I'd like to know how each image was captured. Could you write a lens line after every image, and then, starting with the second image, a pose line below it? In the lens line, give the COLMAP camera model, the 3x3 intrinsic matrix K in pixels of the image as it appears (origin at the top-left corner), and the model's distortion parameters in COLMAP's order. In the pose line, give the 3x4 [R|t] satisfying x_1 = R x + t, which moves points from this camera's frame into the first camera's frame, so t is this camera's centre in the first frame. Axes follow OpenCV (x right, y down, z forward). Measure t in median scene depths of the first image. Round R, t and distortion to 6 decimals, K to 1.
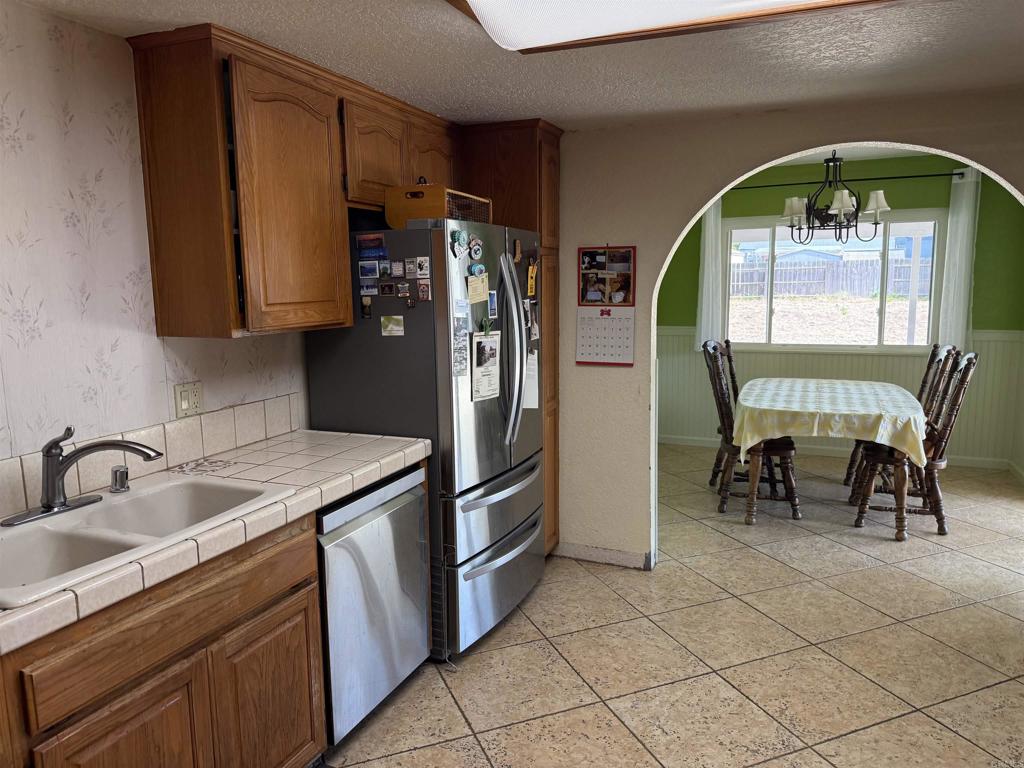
lens RADIAL K [[719.3, 0, 512.0], [0, 719.3, 384.0], [0, 0, 1]] dist [0.077087, -0.089501]
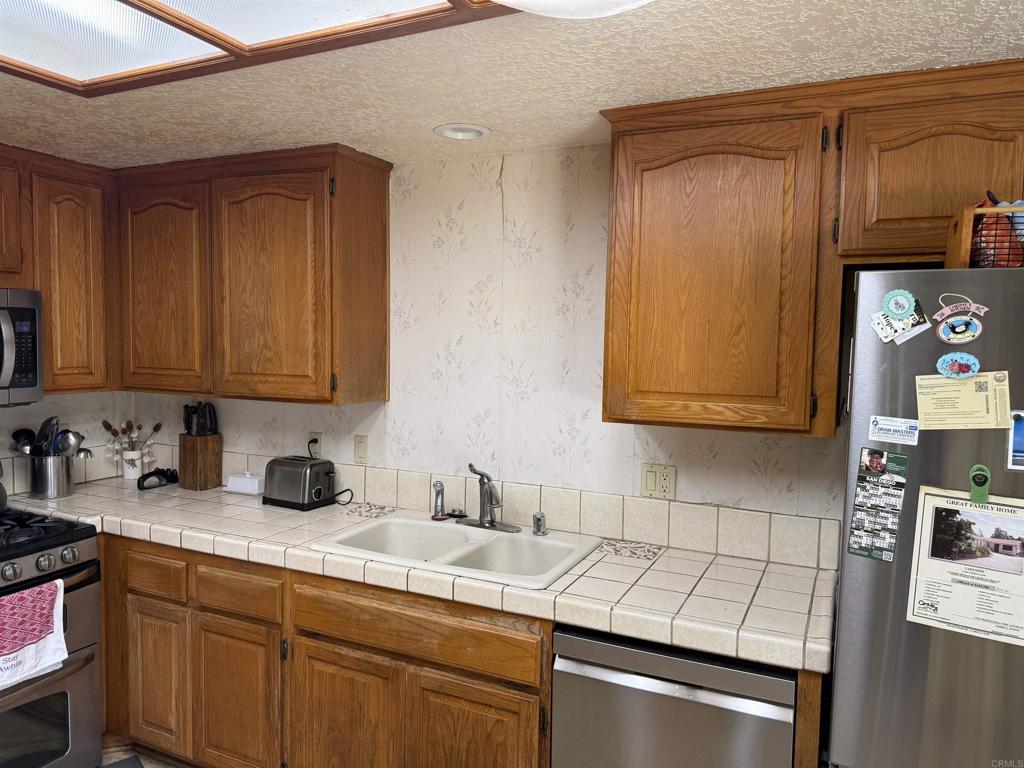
lens RADIAL K [[717.7, 0, 512.0], [0, 717.7, 384.0], [0, 0, 1]] dist [0.107750, -0.164638]
pose [[-0.044312, 0.075815, -0.996137, 0.640508], [-0.161689, 0.983426, 0.082040, -0.190287], [0.985846, 0.164699, -0.031319, 0.996530]]
